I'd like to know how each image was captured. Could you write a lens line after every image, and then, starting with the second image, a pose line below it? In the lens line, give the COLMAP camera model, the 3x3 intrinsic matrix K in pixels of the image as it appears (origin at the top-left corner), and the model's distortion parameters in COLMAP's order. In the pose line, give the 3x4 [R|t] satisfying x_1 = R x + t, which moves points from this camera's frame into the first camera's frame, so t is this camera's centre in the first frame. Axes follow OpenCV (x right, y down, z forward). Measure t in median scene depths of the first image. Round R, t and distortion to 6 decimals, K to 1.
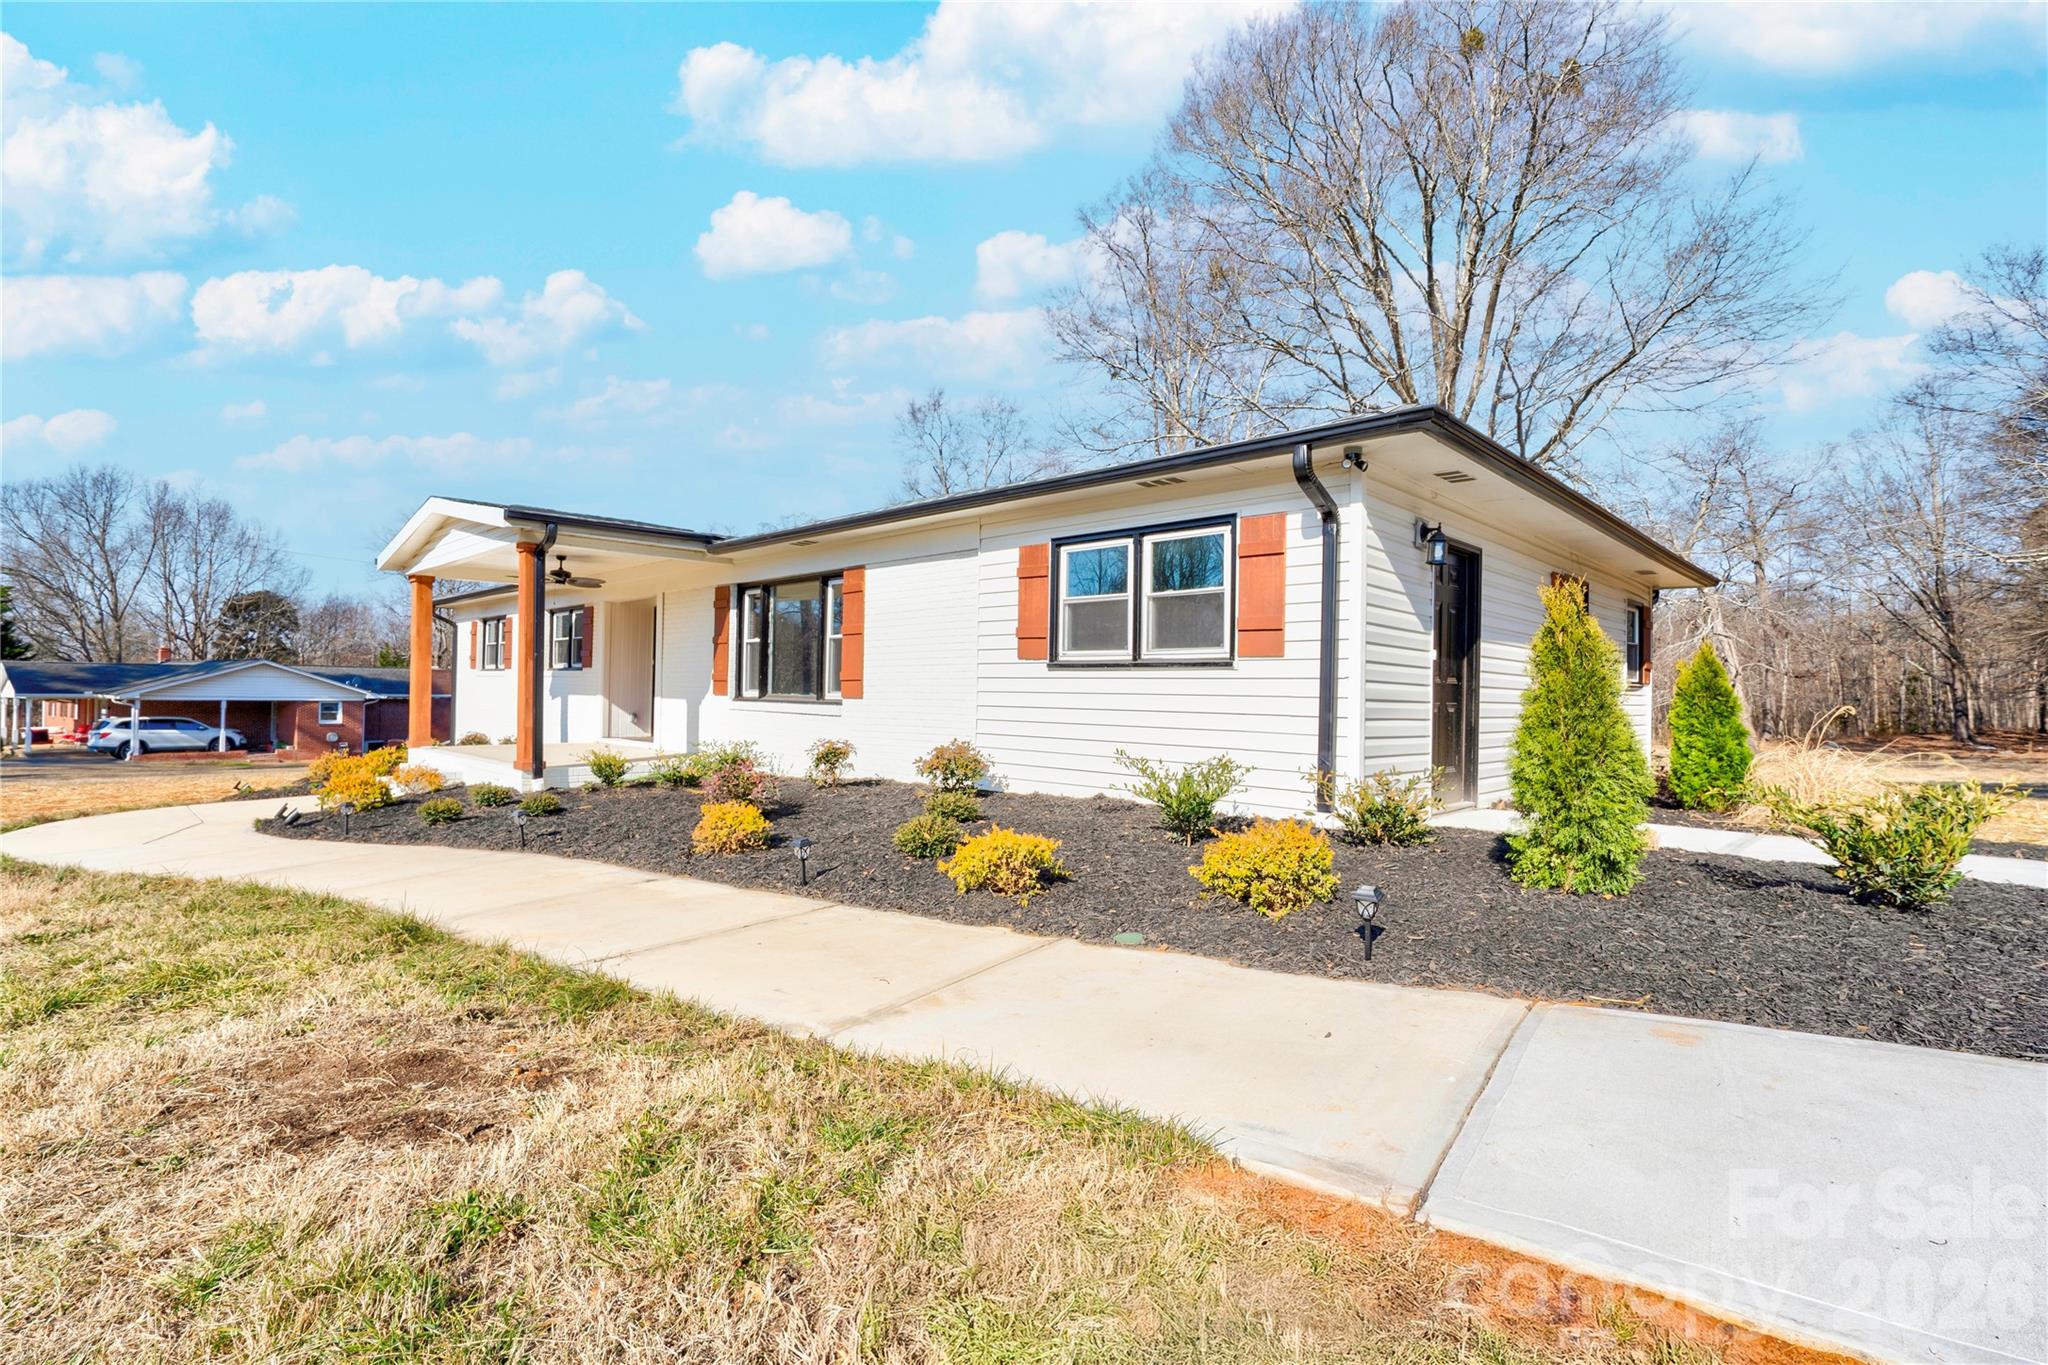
lens RADIAL K [[924.5, 0, 1012.8], [0, 924.5, 679.2], [0, 0, 1]] dist [-0.008668, 0.011939]
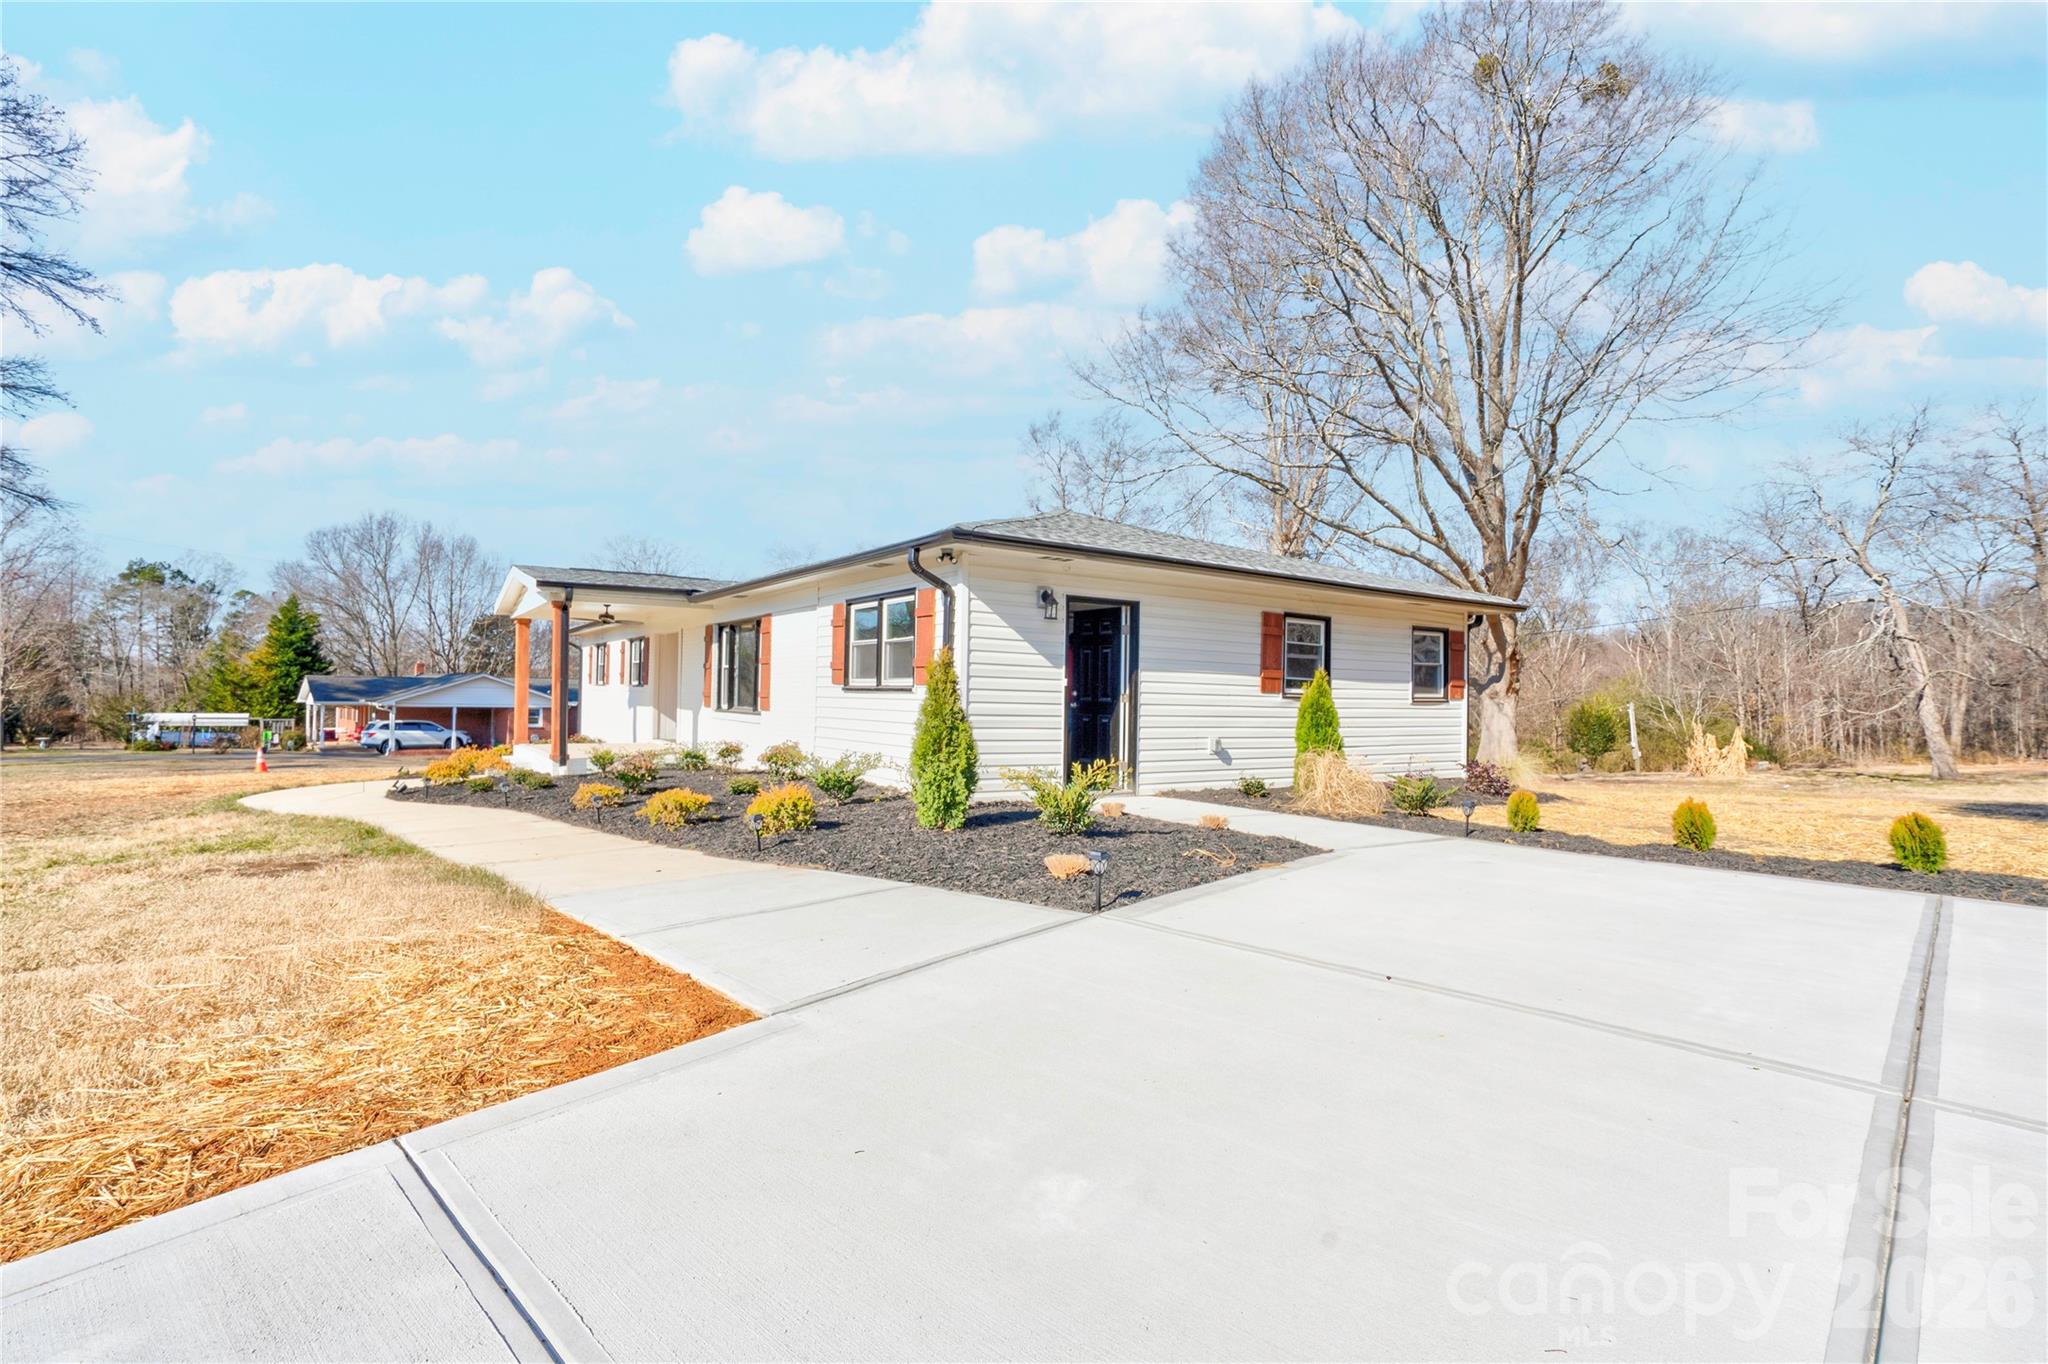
lens RADIAL K [[924.5, 0, 1012.8], [0, 924.5, 678.7], [0, 0, 1]] dist [-0.008668, 0.011939]
pose [[0.982675, -0.005758, -0.185248, 0.103957], [0.004736, 0.999971, -0.005958, -0.003896], [0.185277, 0.004977, 0.982674, -0.065238]]
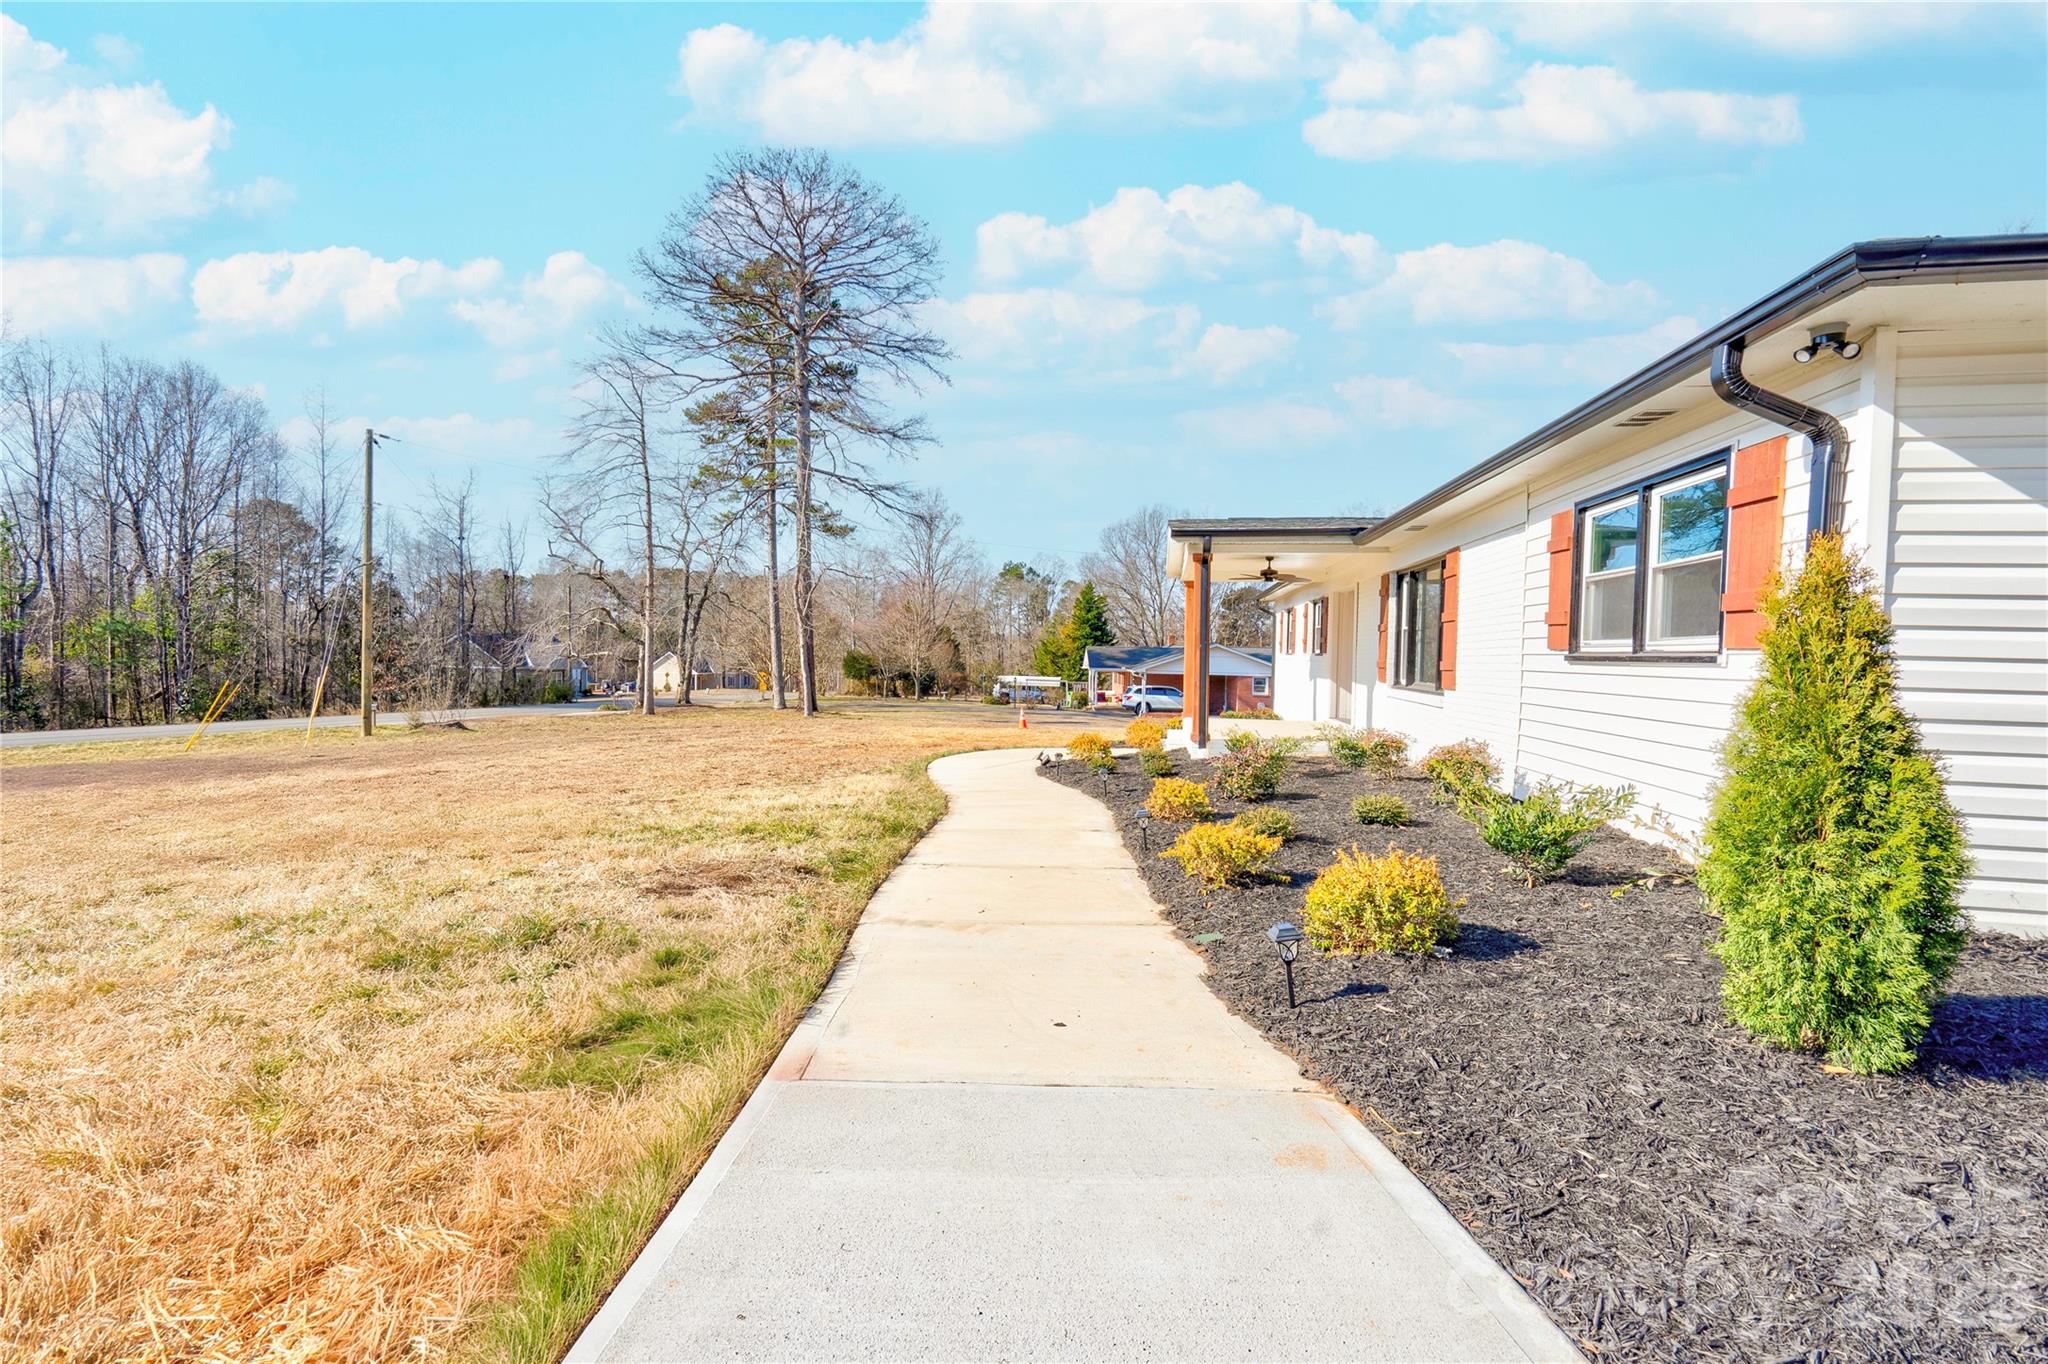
lens RADIAL K [[924.5, 0, 1012.8], [0, 924.5, 678.7], [0, 0, 1]] dist [-0.008668, 0.011939]
pose [[0.583548, 0.017890, -0.811882, 0.077856], [0.002090, 0.999721, 0.023531, -0.003103], [0.812076, -0.015428, 0.583347, 0.021511]]
